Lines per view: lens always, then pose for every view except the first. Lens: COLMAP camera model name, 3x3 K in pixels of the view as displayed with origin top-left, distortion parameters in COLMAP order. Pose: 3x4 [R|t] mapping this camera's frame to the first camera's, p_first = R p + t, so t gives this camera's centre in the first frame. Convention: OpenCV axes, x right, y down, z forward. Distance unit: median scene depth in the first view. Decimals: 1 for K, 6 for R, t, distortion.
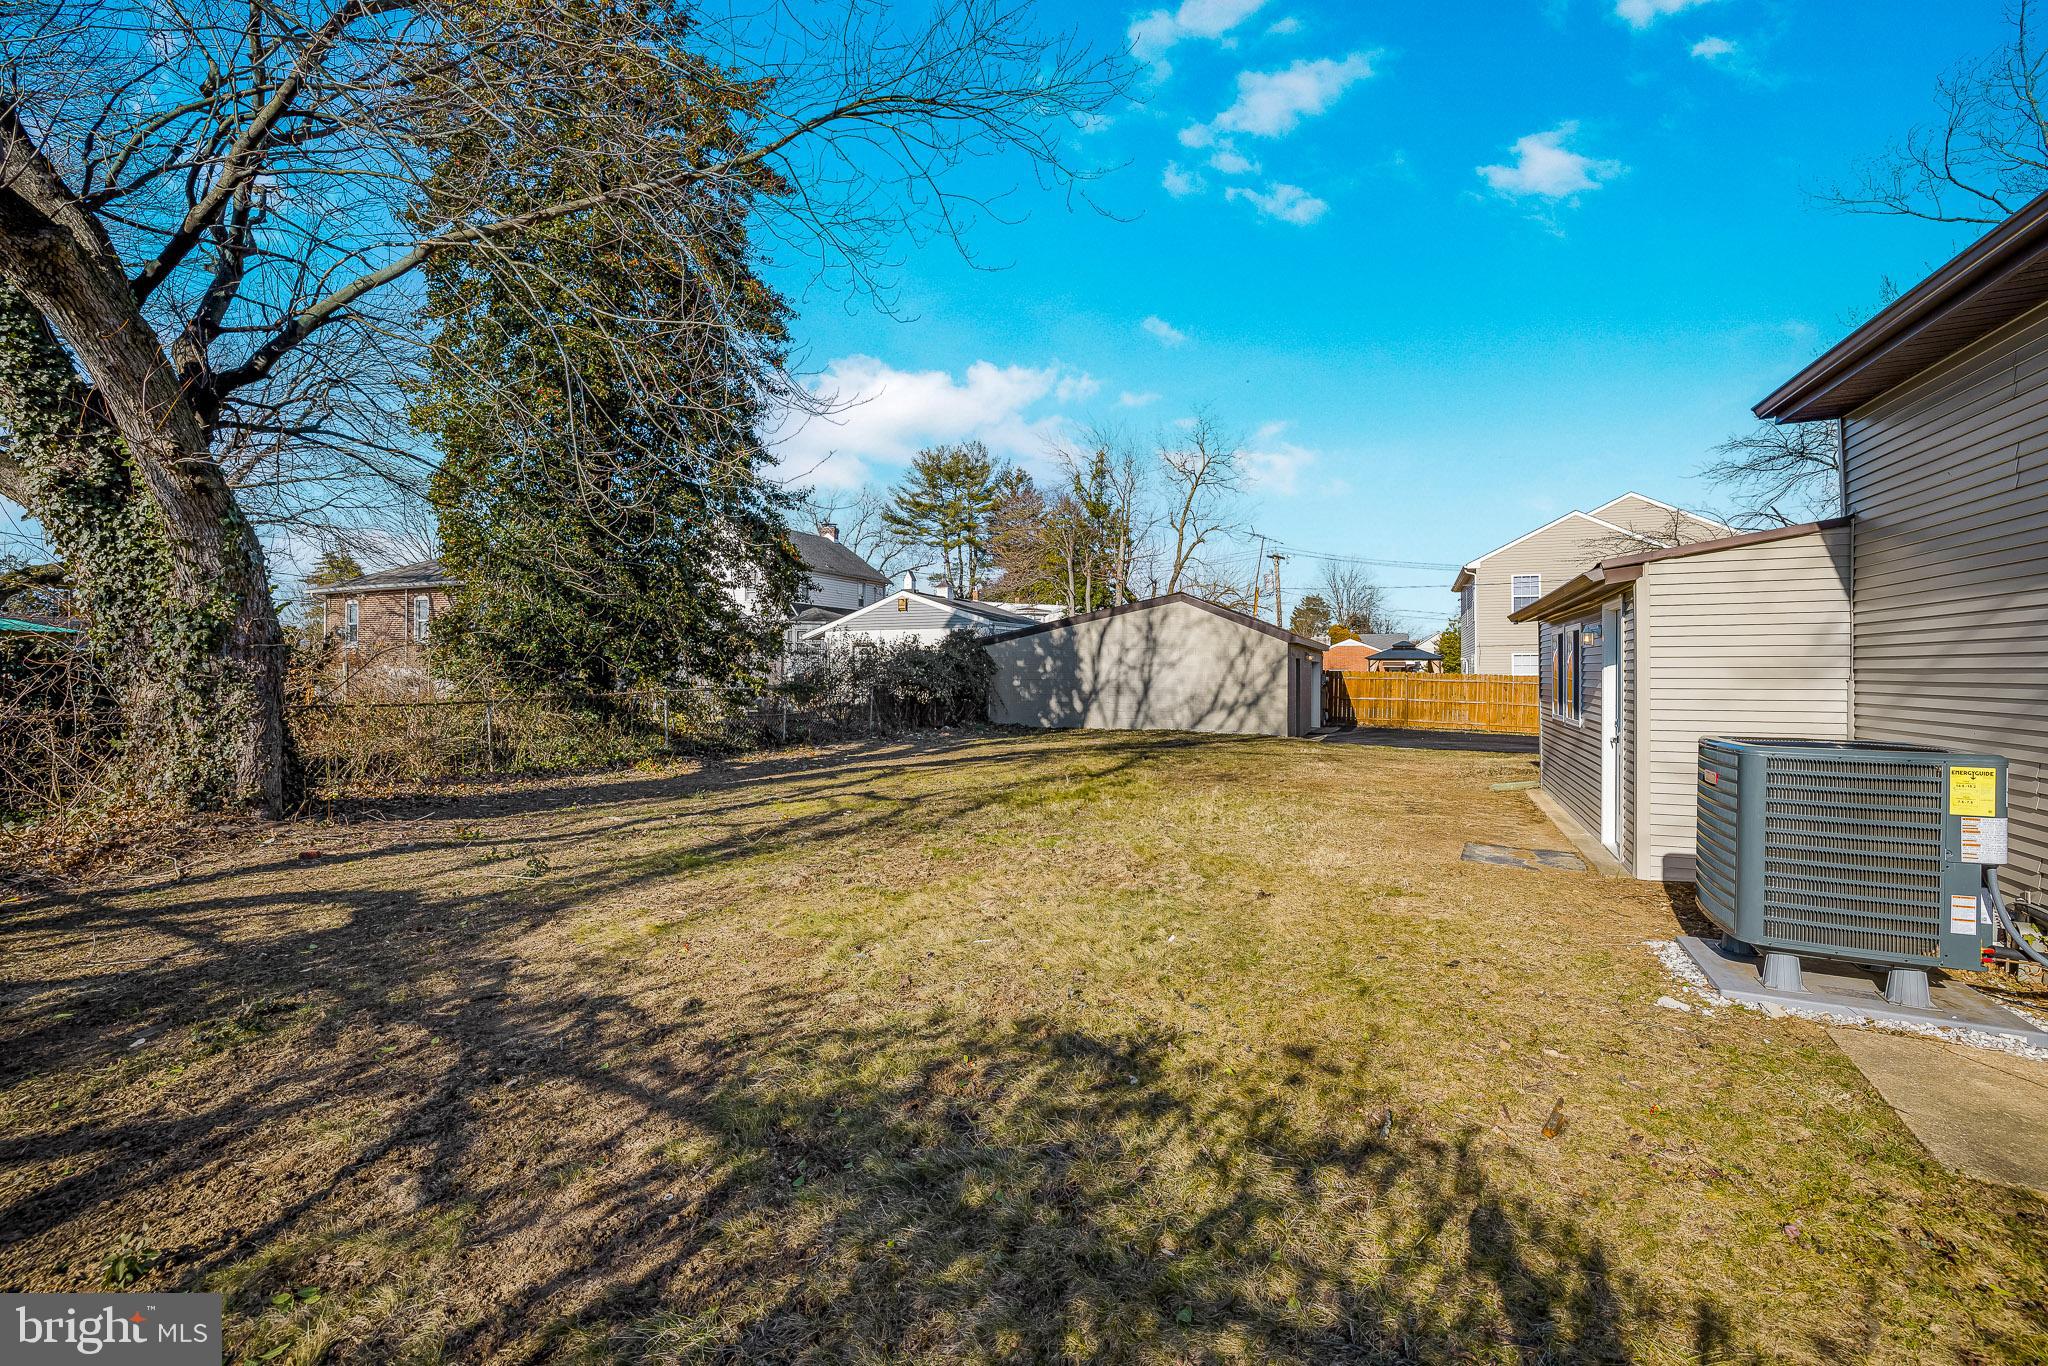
lens RADIAL K [[867.8, 0, 1015.0], [0, 867.8, 677.8], [0, 0, 1]] dist [-0.002520, -0.000103]
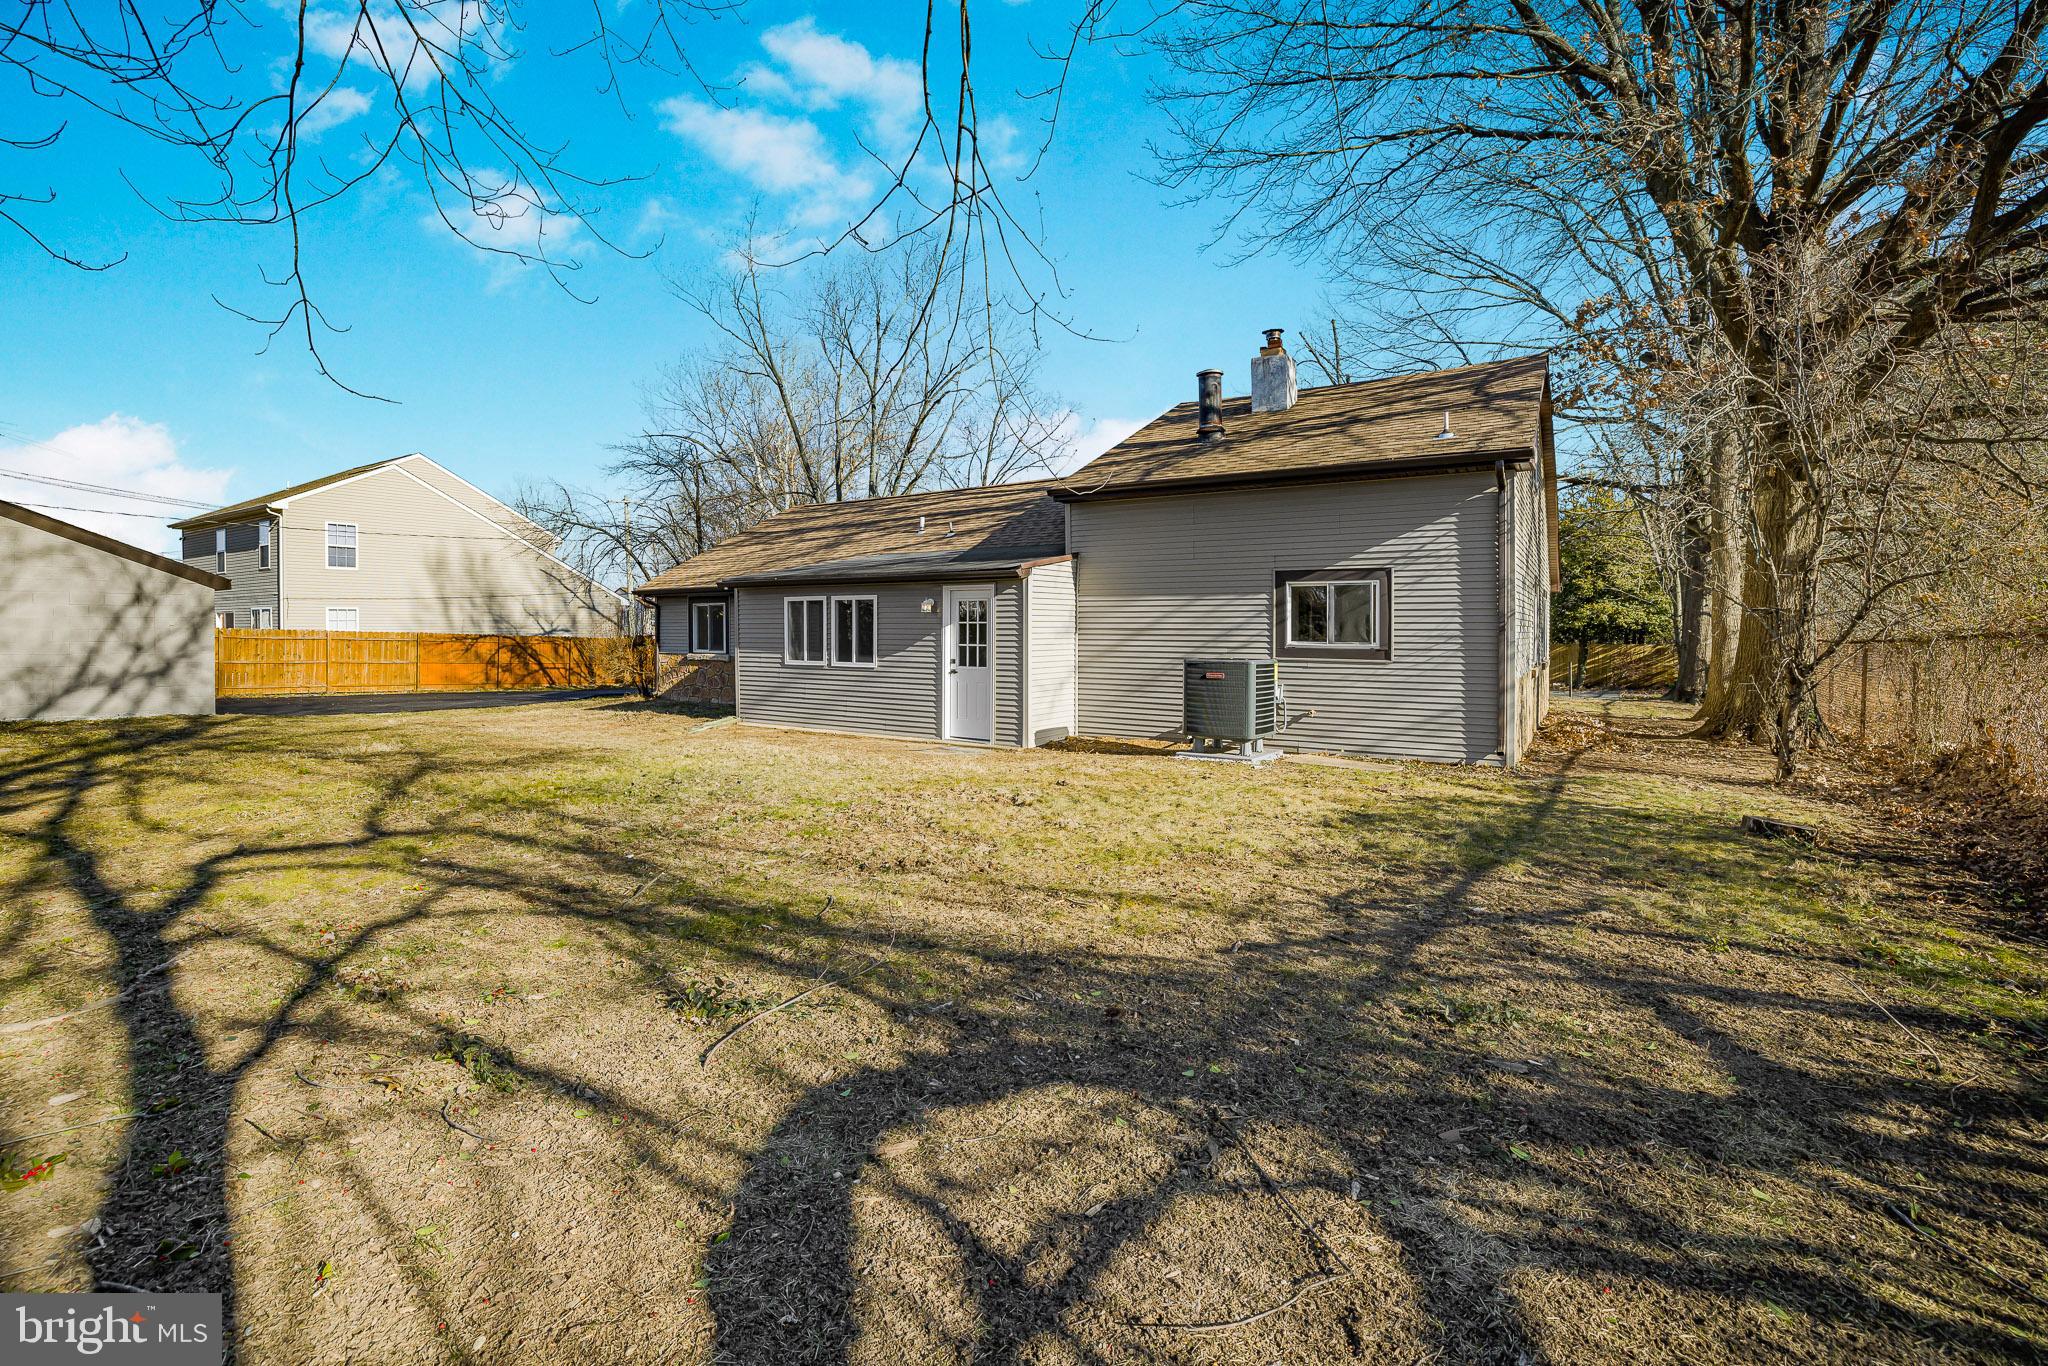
lens RADIAL K [[867.8, 0, 979.5], [0, 867.8, 632.1], [0, 0, 1]] dist [-0.002520, -0.000103]
pose [[0.195204, -0.005663, 0.980746, -0.288538], [0.004855, 0.999977, 0.004808, -0.004738], [-0.980751, 0.003823, 0.195227, 0.200441]]
